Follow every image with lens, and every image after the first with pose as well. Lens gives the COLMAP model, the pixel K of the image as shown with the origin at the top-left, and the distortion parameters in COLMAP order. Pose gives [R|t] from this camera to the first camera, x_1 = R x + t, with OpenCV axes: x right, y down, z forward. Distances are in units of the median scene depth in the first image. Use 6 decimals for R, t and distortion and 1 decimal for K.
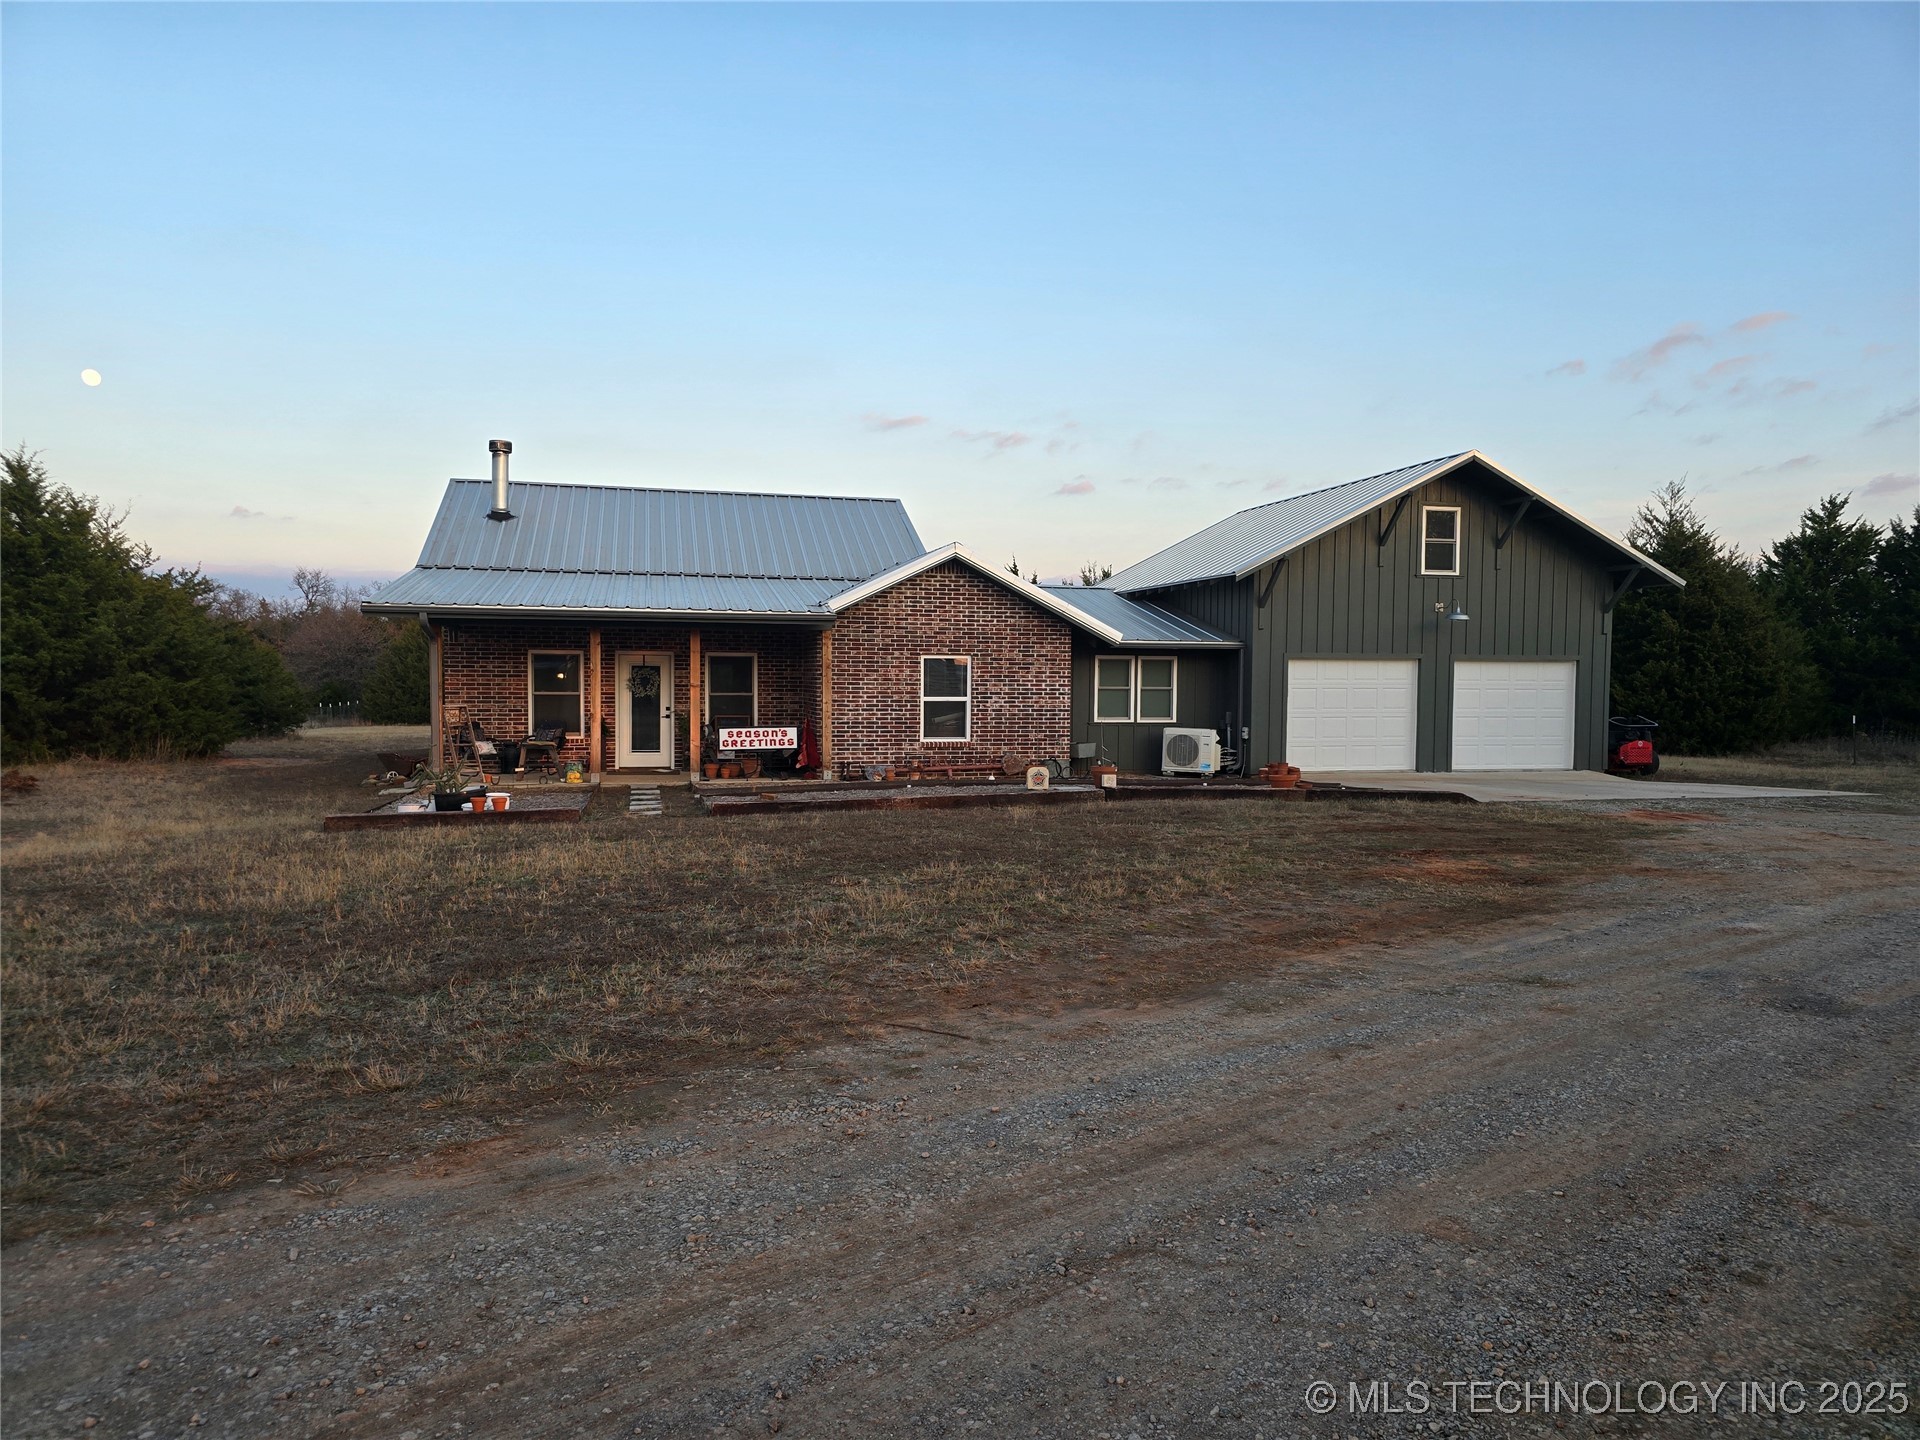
lens RADIAL K [[1297.8, 0, 960.0], [0, 1297.8, 720.0], [0, 0, 1]] dist [0.122278, -0.280369]
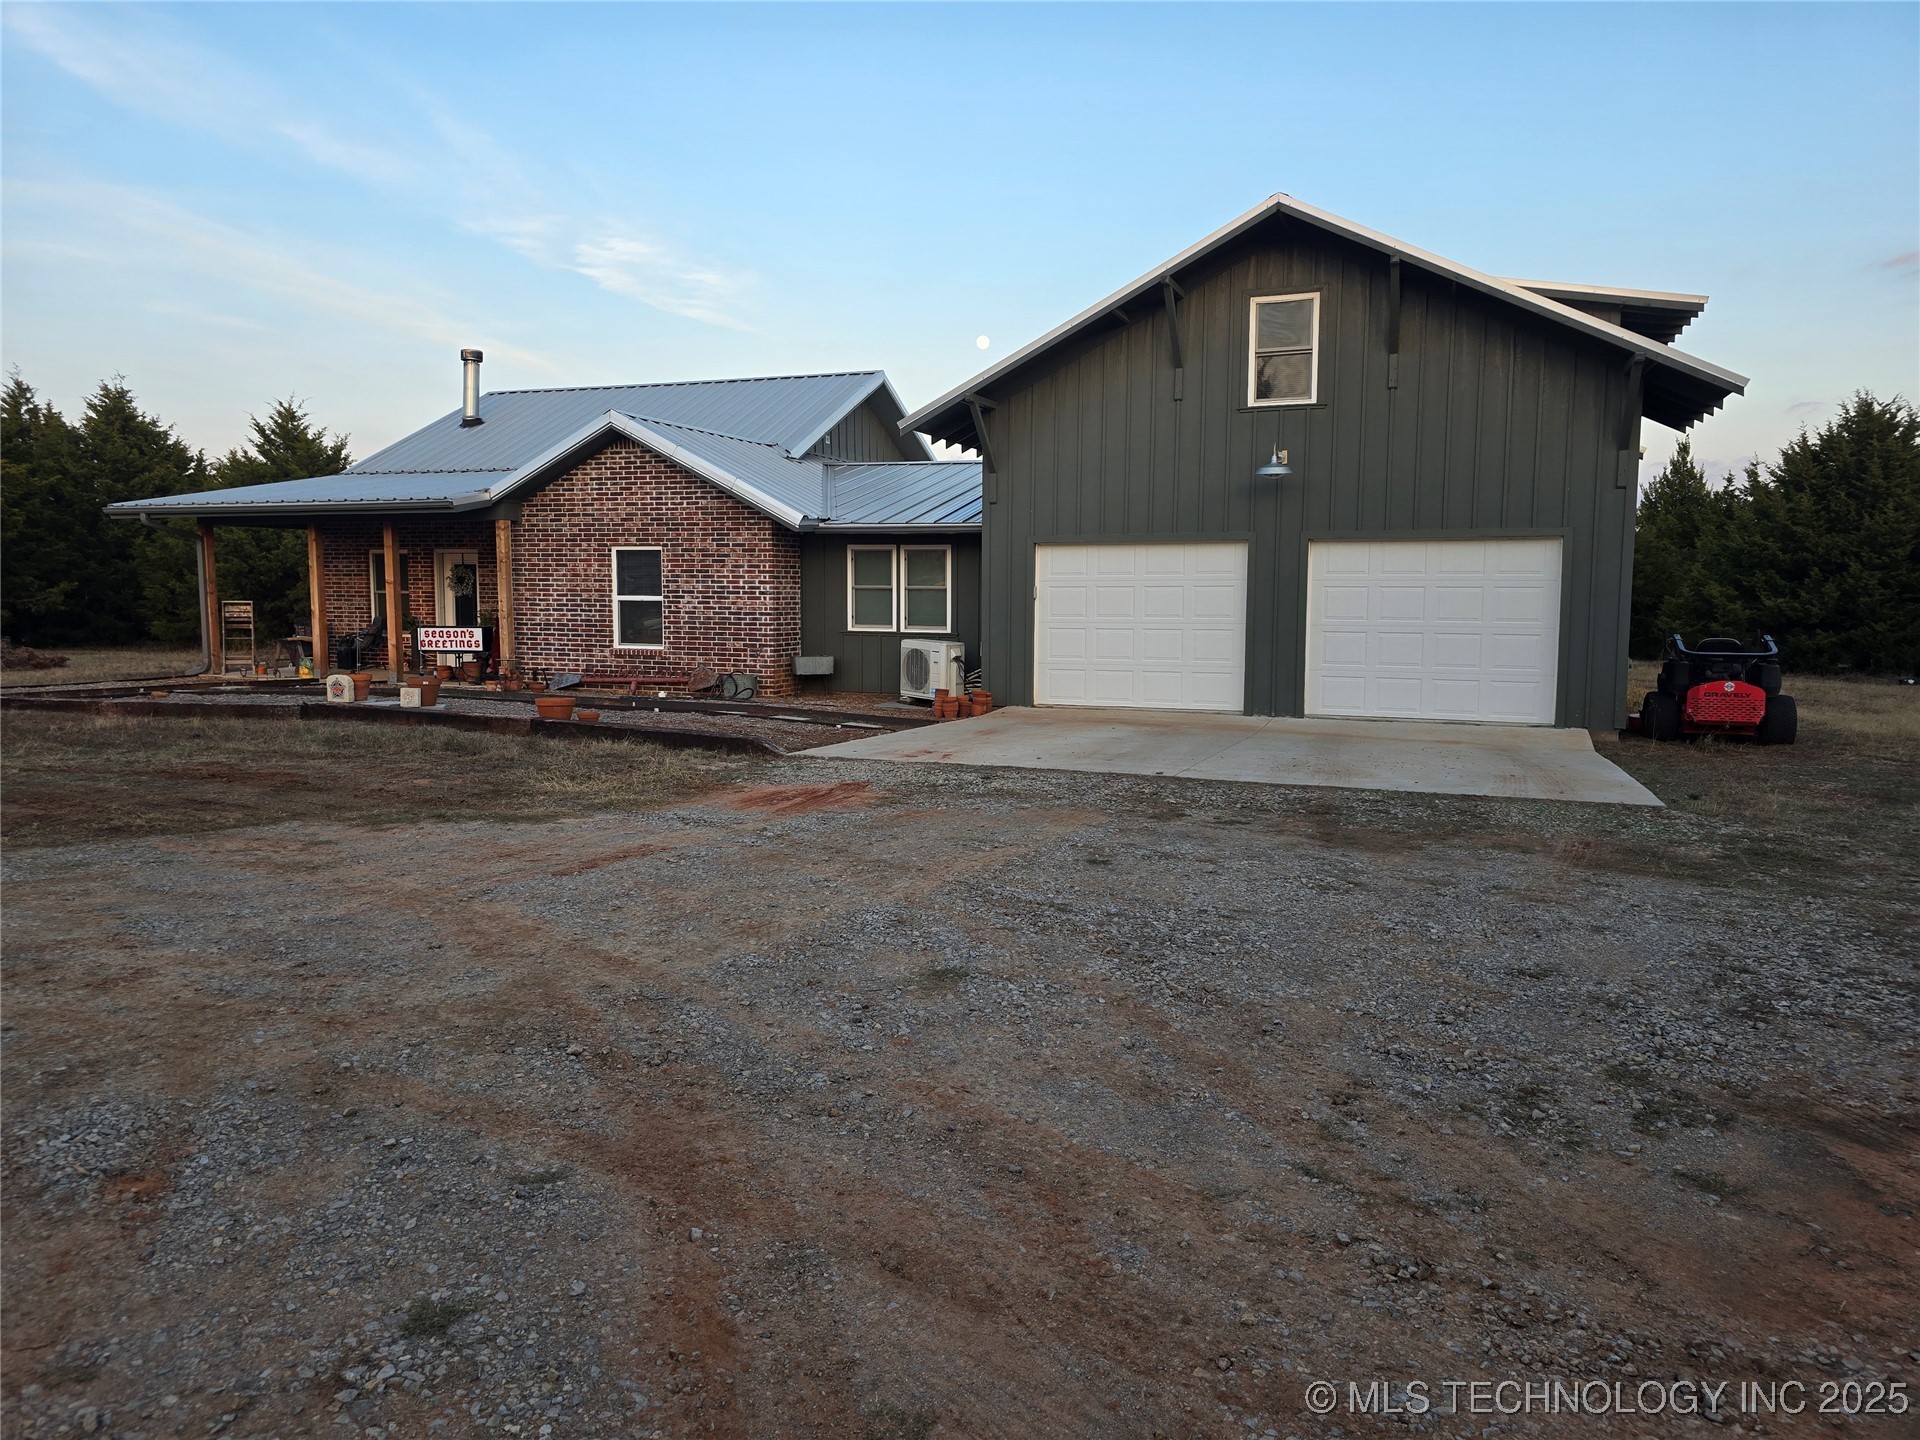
lens RADIAL K [[1297.8, 0, 960.0], [0, 1297.8, 720.0], [0, 0, 1]] dist [0.122278, -0.280369]
pose [[0.821841, 0.054596, -0.567095, 0.637206], [-0.019439, 0.997505, 0.067862, 0.001022], [0.569386, -0.044748, 0.820852, 0.407654]]
